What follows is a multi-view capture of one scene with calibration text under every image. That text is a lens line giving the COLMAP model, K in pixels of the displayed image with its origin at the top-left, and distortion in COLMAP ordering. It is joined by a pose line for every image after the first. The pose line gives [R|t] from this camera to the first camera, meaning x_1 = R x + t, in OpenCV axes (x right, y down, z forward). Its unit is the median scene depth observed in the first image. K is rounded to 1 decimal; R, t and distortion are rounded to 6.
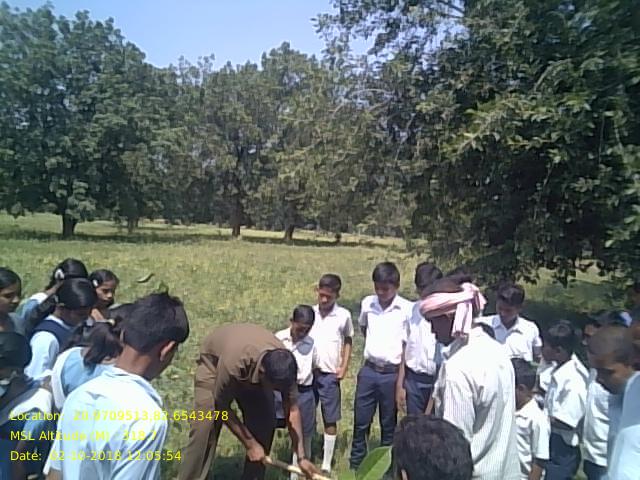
lens RADIAL K [[529.9, 0, 324.3], [0, 529.9, 241.1], [0, 0, 1]] dist [0.089311, -0.149412]
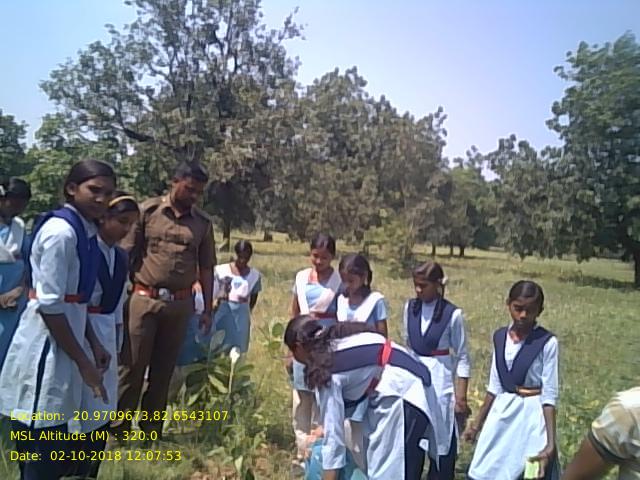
lens RADIAL K [[529.9, 0, 322.4], [0, 529.9, 241.4], [0, 0, 1]] dist [0.089311, -0.149412]
pose [[0.592029, 0.003715, -0.805908, -0.094862], [-0.072789, 0.996149, -0.048880, -0.001561], [0.802623, 0.087600, 0.590020, 0.071258]]
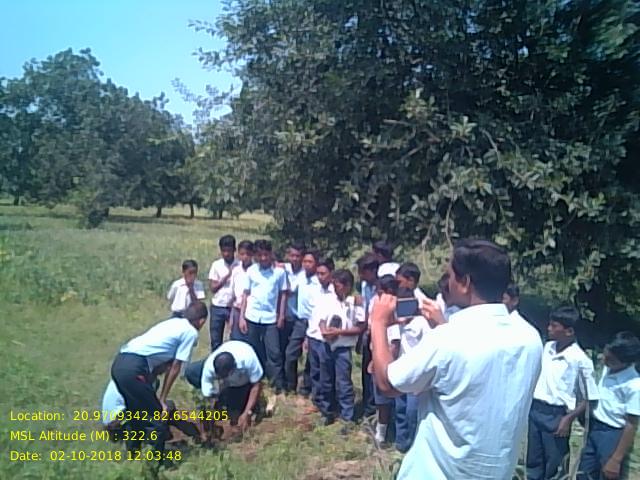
lens RADIAL K [[529.9, 0, 342.4], [0, 529.9, 234.6], [0, 0, 1]] dist [0.089311, -0.149412]
pose [[0.851119, 0.024768, -0.524388, 0.302054], [-0.041766, 0.998915, -0.020609, 0.016712], [0.523309, 0.039442, 0.851230, -0.005554]]
